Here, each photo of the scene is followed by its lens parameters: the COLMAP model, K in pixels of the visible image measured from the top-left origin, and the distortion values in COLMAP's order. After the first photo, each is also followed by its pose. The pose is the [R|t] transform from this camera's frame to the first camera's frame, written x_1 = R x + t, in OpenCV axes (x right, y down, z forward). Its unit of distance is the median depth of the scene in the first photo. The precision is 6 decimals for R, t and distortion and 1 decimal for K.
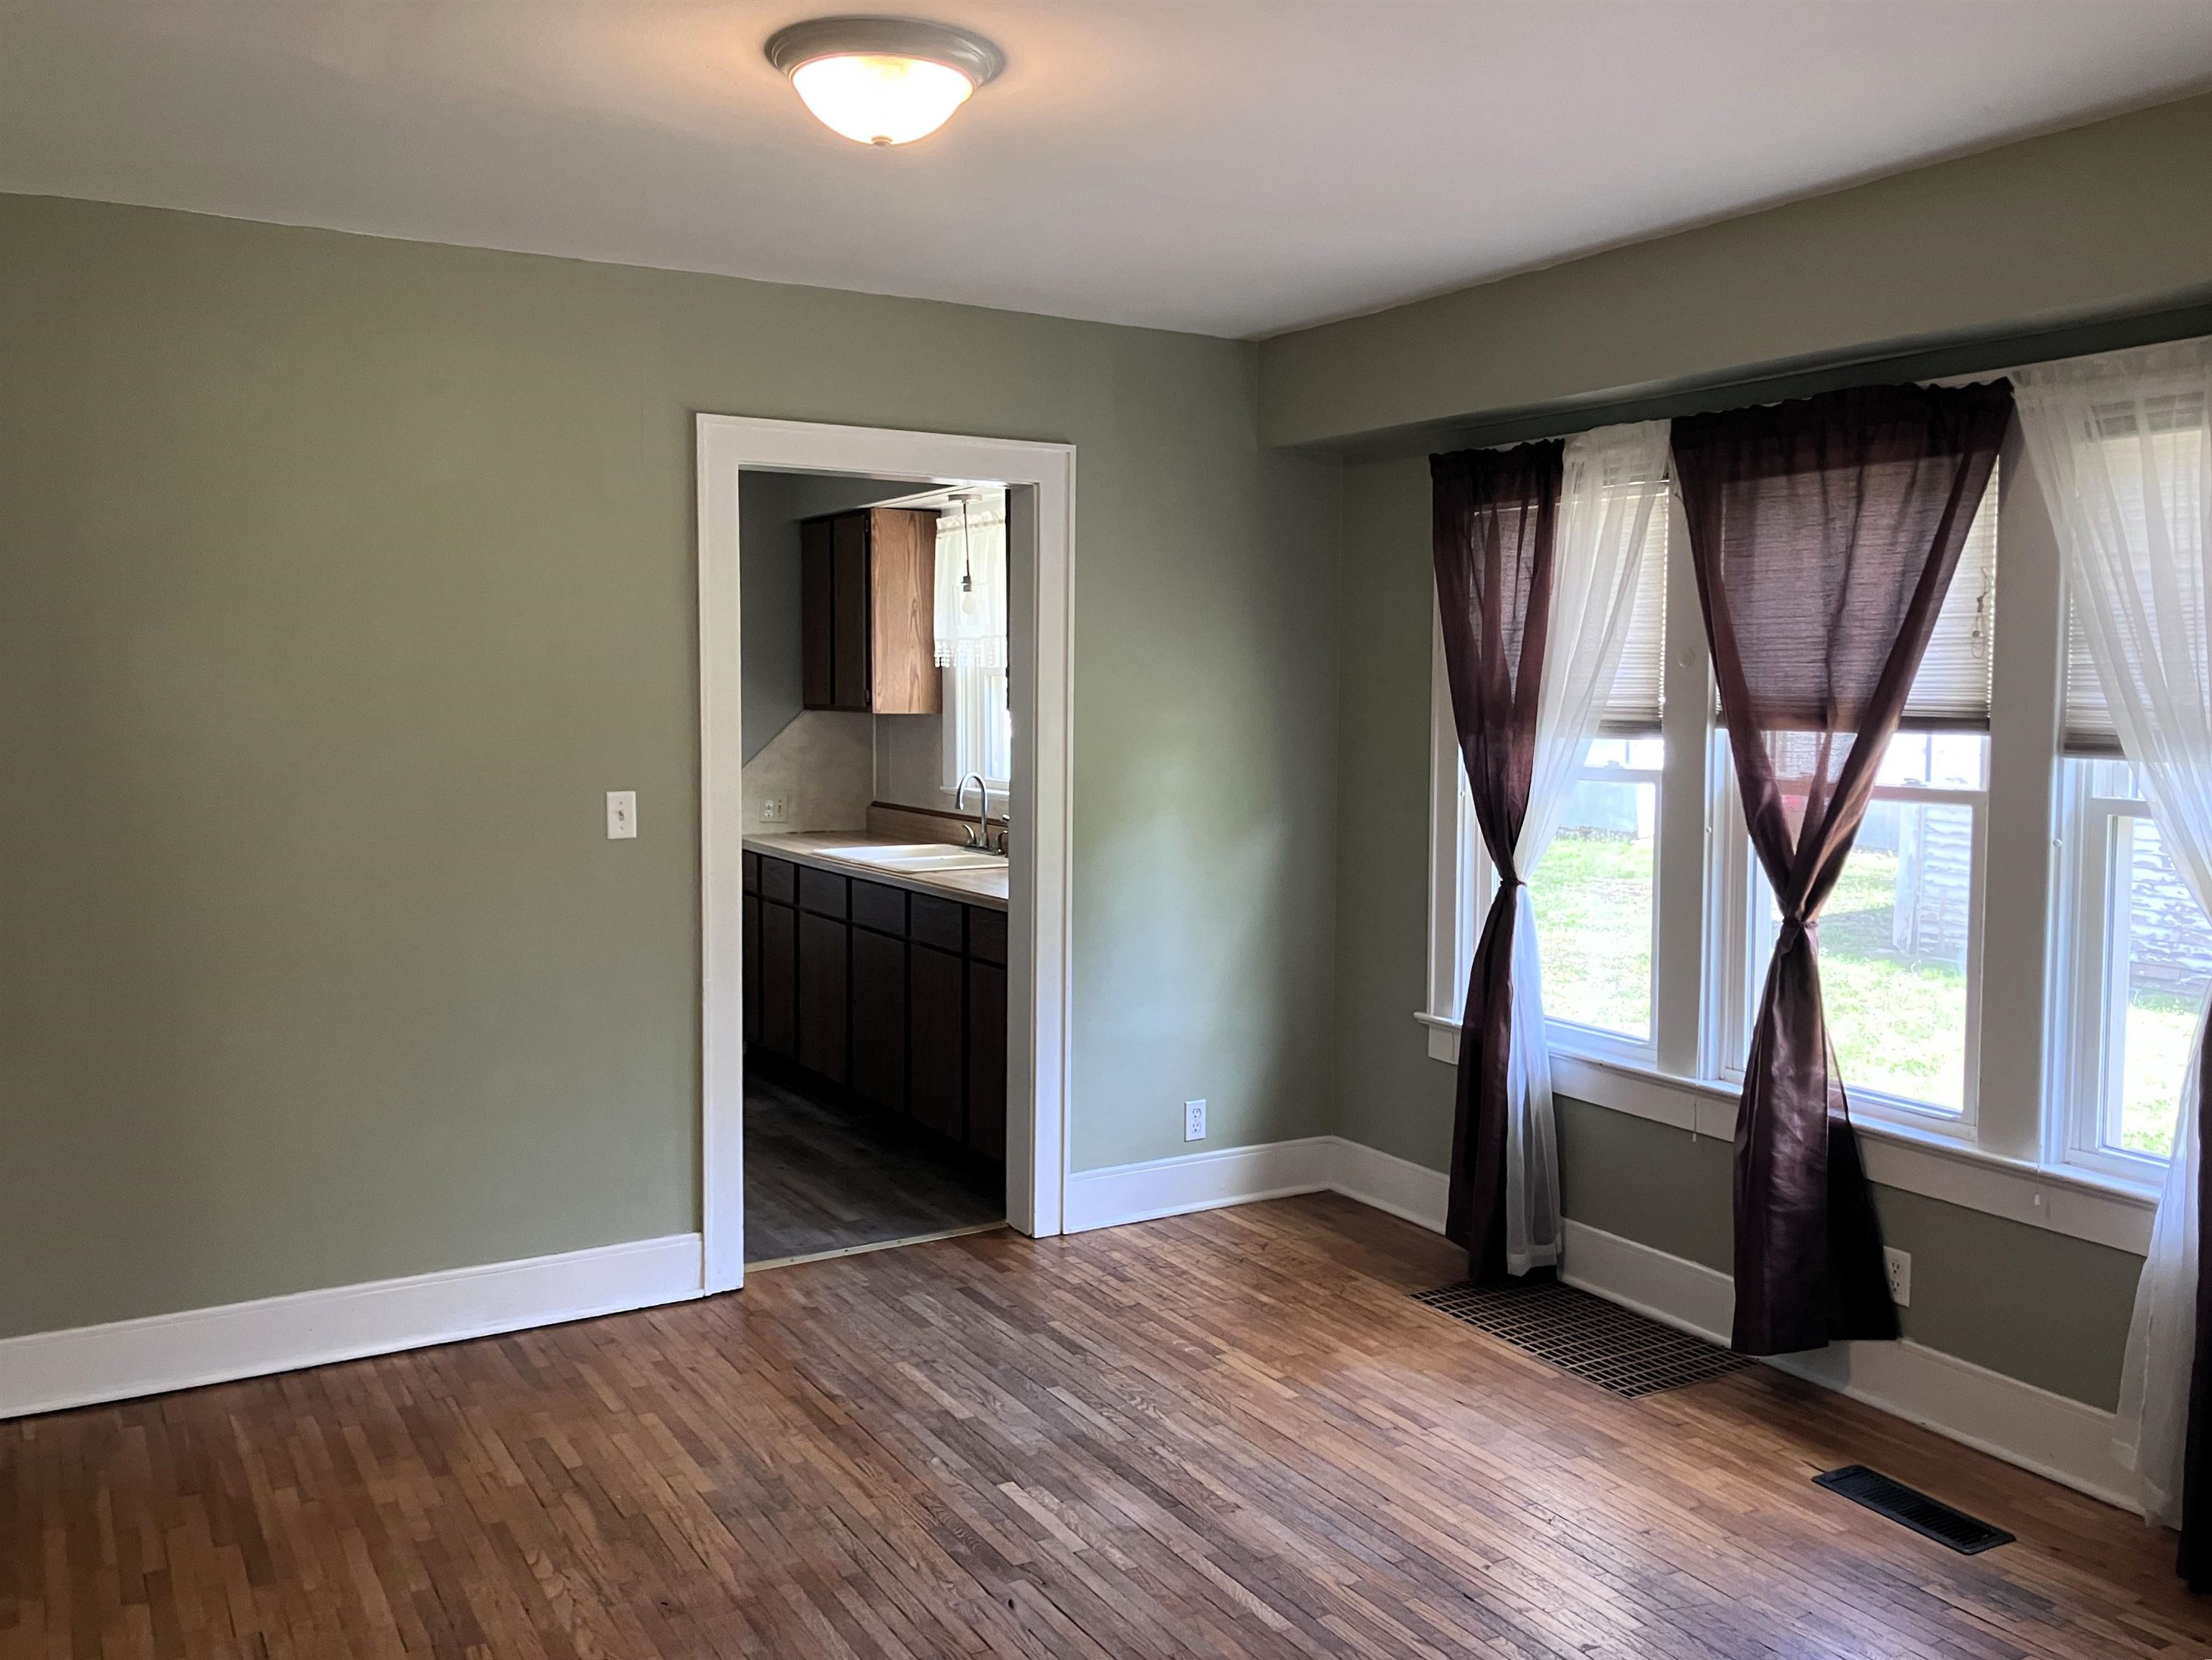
lens RADIAL K [[1914.0, 0, 1114.0], [0, 1914.0, 827.7], [0, 0, 1]] dist [0.092206, 0.000565]
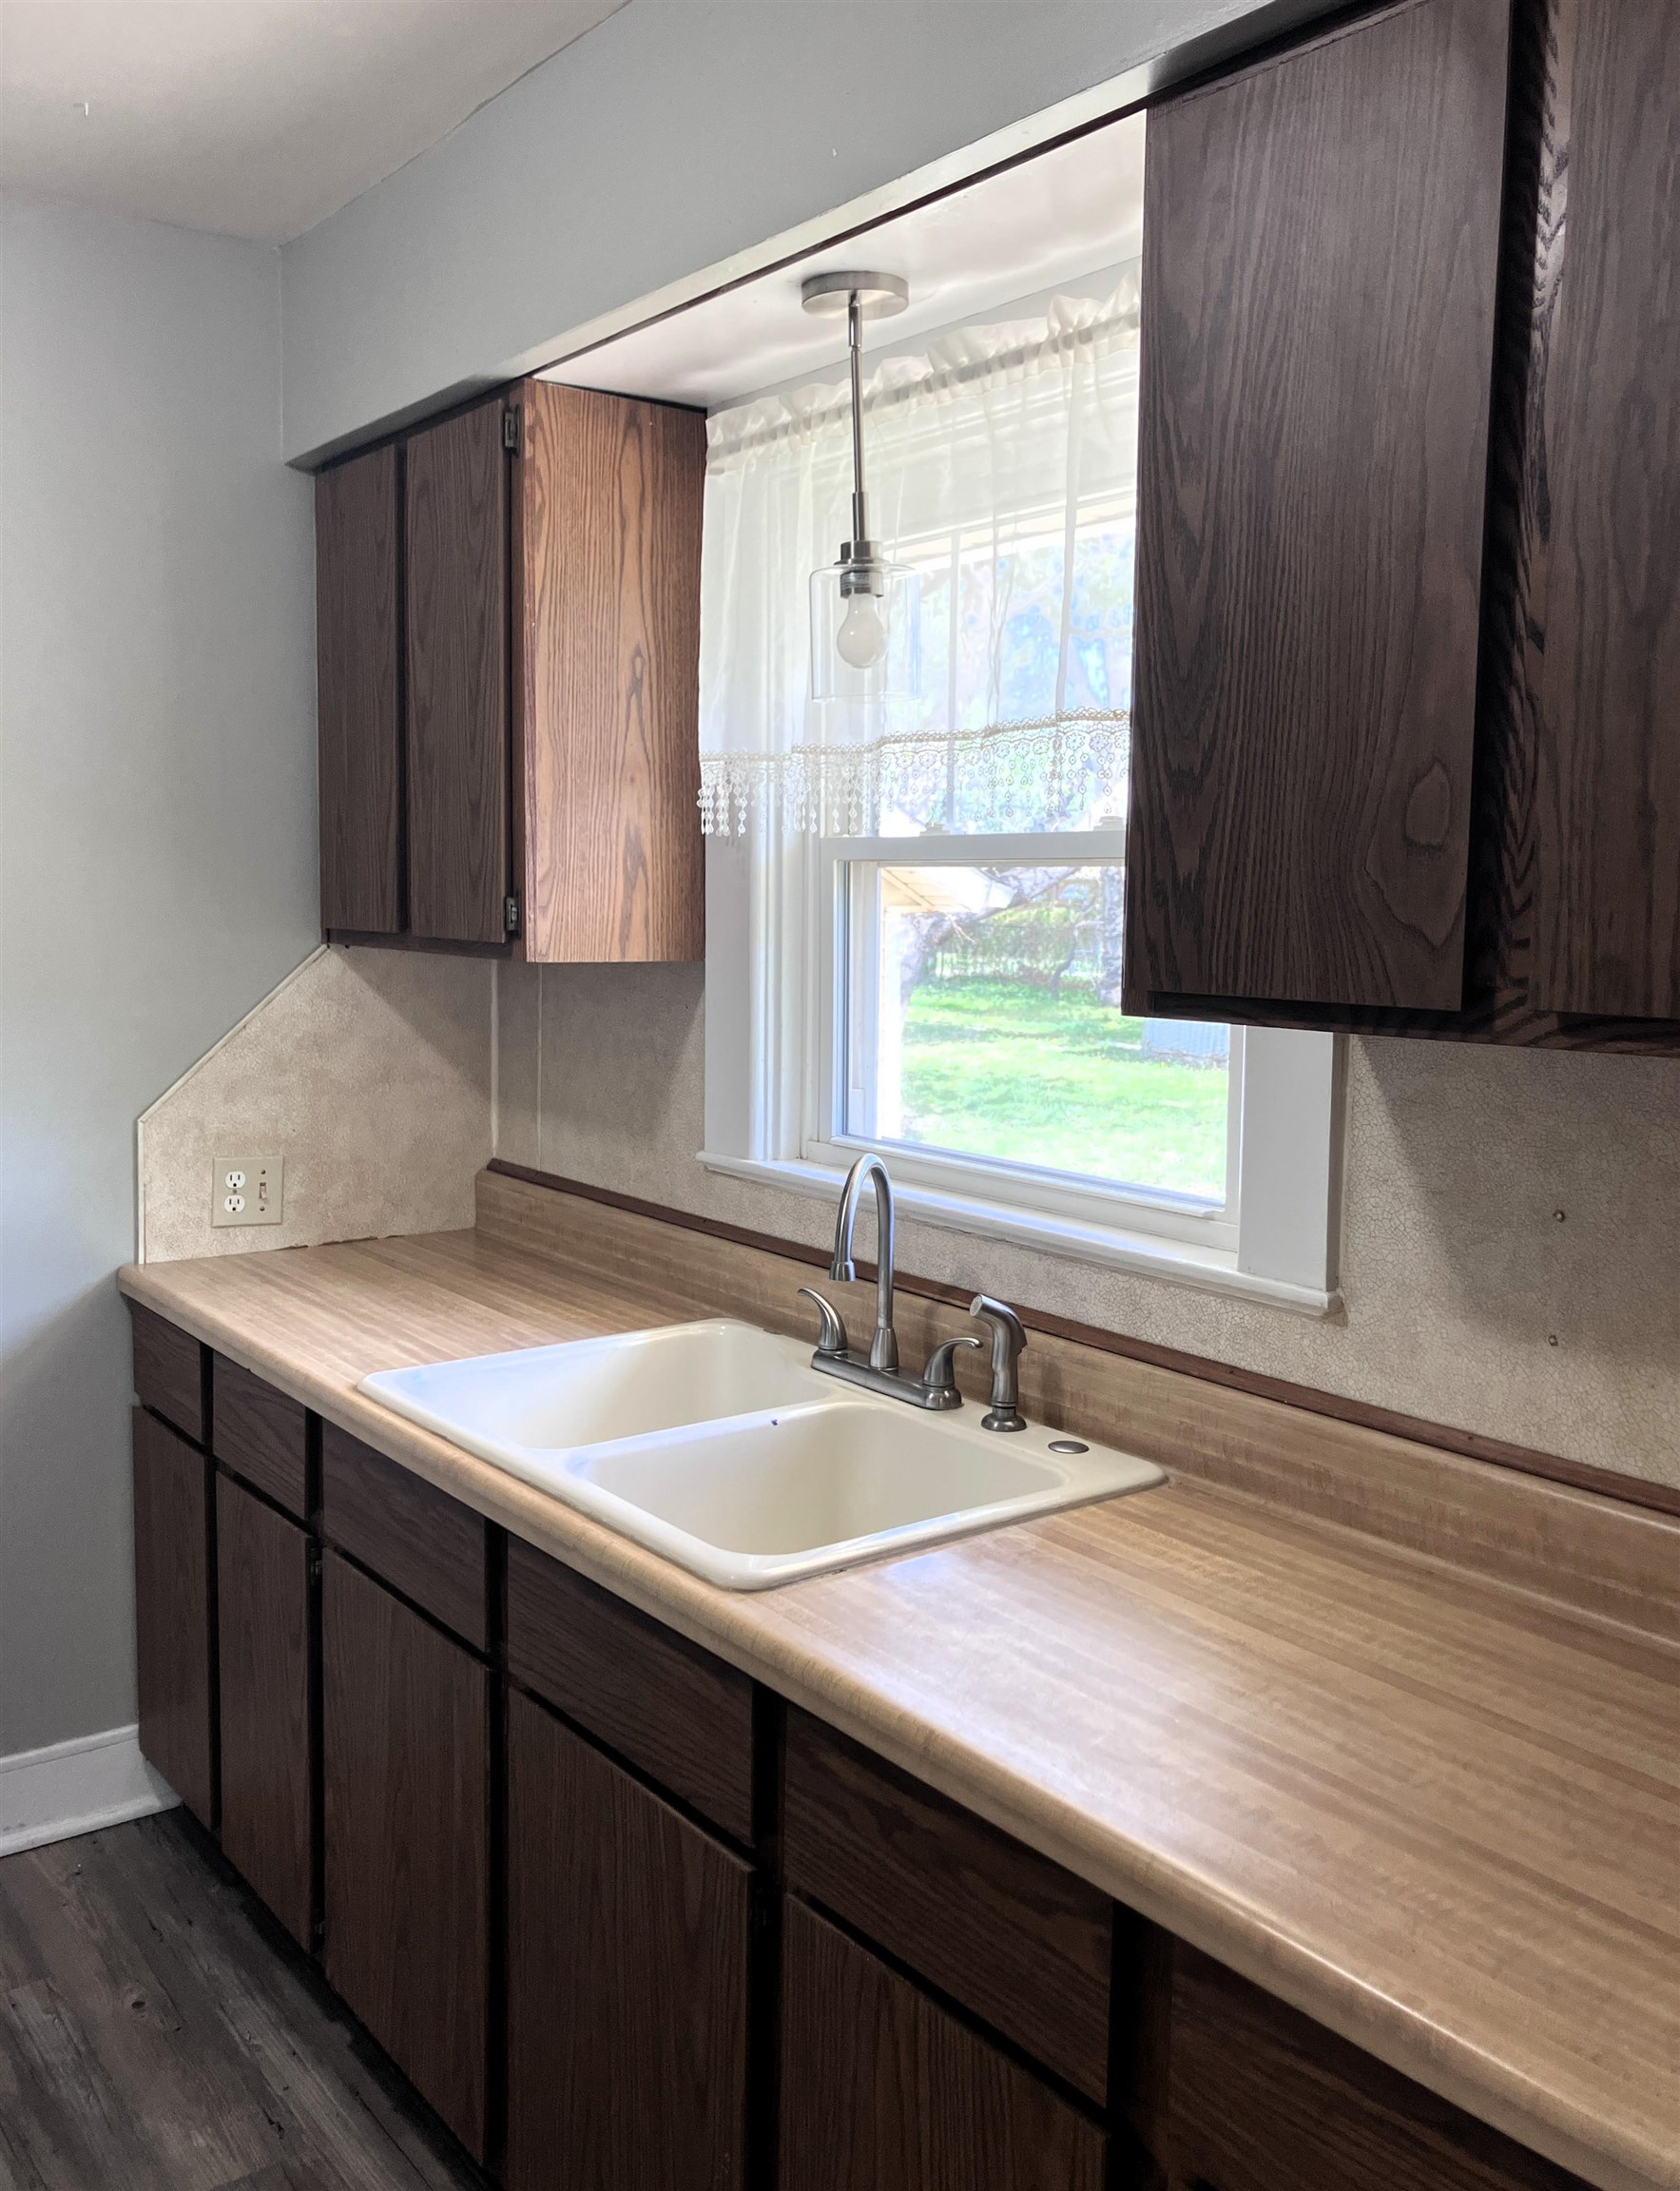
lens RADIAL K [[2019.5, 0, 837.5], [0, 2019.5, 1087.8], [0, 0, 1]] dist [0.084621, 0.008194]
pose [[0.994792, 0.000193, 0.101927, -0.105437], [-0.002342, 0.999777, 0.020964, -0.043431], [-0.101900, -0.021094, 0.994571, 0.608209]]
